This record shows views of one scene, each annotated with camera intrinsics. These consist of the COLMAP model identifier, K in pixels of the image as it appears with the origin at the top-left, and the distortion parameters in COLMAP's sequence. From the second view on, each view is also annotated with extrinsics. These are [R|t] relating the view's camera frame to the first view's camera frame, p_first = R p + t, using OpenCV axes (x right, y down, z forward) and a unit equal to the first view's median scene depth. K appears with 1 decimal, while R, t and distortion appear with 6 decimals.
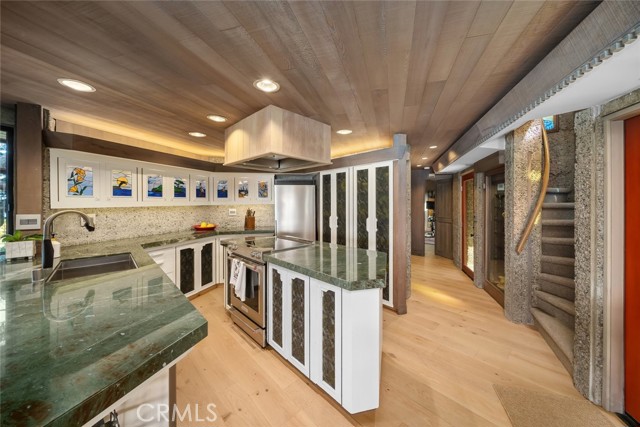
lens RADIAL K [[223.8, 0, 321.0], [0, 223.8, 204.2], [0, 0, 1]] dist [-0.000140, -0.000020]
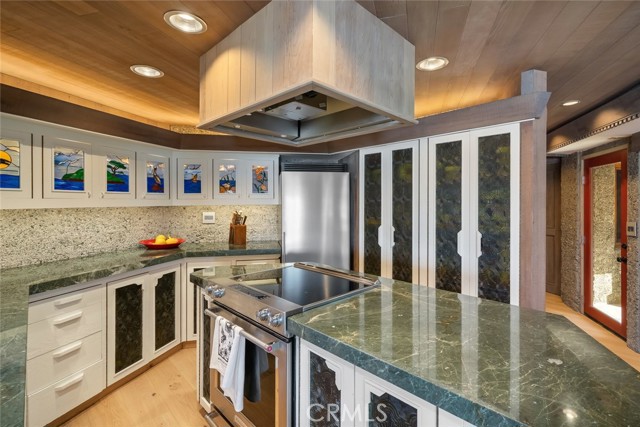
lens RADIAL K [[299.8, 0, 319.0], [0, 299.8, 204.7], [0, 0, 1]] dist [-0.000021, 0.000130]
pose [[0.999970, 0.004048, -0.006675, -0.124434], [-0.004040, 0.999991, 0.001329, -0.001407], [0.006680, -0.001302, 0.999977, 0.259566]]
